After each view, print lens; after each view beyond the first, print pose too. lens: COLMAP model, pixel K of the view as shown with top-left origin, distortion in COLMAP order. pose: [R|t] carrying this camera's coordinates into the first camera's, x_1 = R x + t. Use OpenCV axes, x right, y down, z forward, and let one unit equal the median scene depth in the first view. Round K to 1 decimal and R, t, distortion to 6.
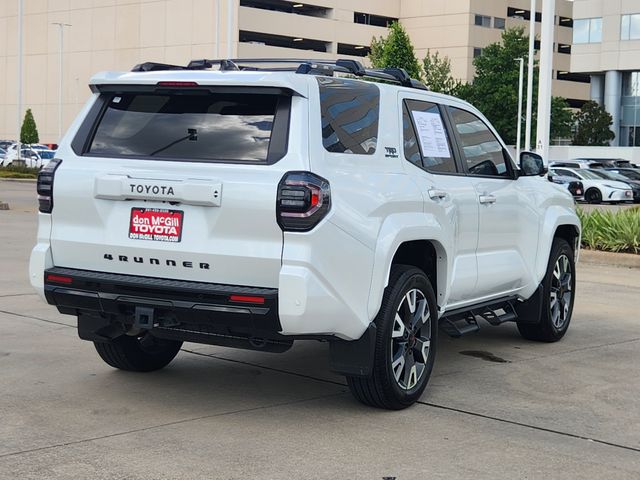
lens RADIAL K [[1138.3, 0, 320.0], [0, 1138.3, 240.0], [0, 0, 1]] dist [0.157853, 0.042544]
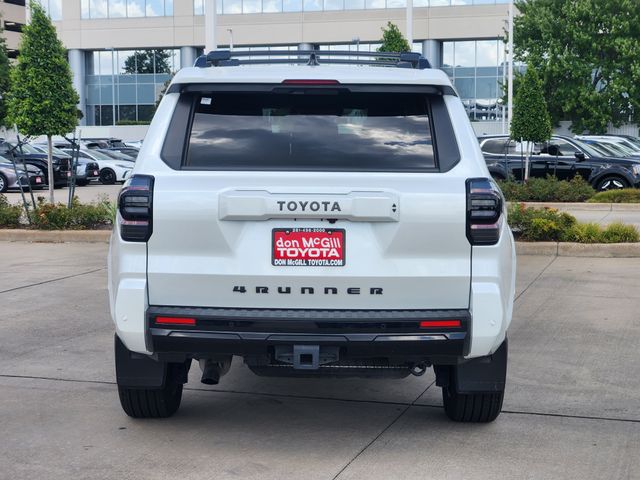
lens RADIAL K [[1197.2, 0, 320.0], [0, 1197.2, 240.0], [0, 0, 1]] dist [-0.579681, 3.448580]
pose [[0.893245, -0.066967, 0.444555, -0.530217], [0.059651, 0.997755, 0.030444, -0.045290], [-0.445596, -0.000676, 0.895234, 0.201047]]
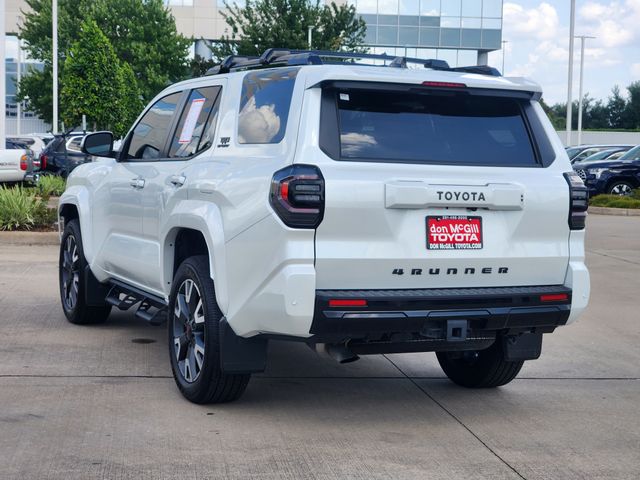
lens RADIAL K [[1153.8, 0, 320.0], [0, 1153.8, 240.0], [0, 0, 1]] dist [-0.243360, 2.346215]
pose [[0.621458, -0.076551, 0.779698, -0.961611], [0.050608, 0.997059, 0.057555, -0.068203], [-0.781811, 0.003691, 0.623505, 0.489128]]
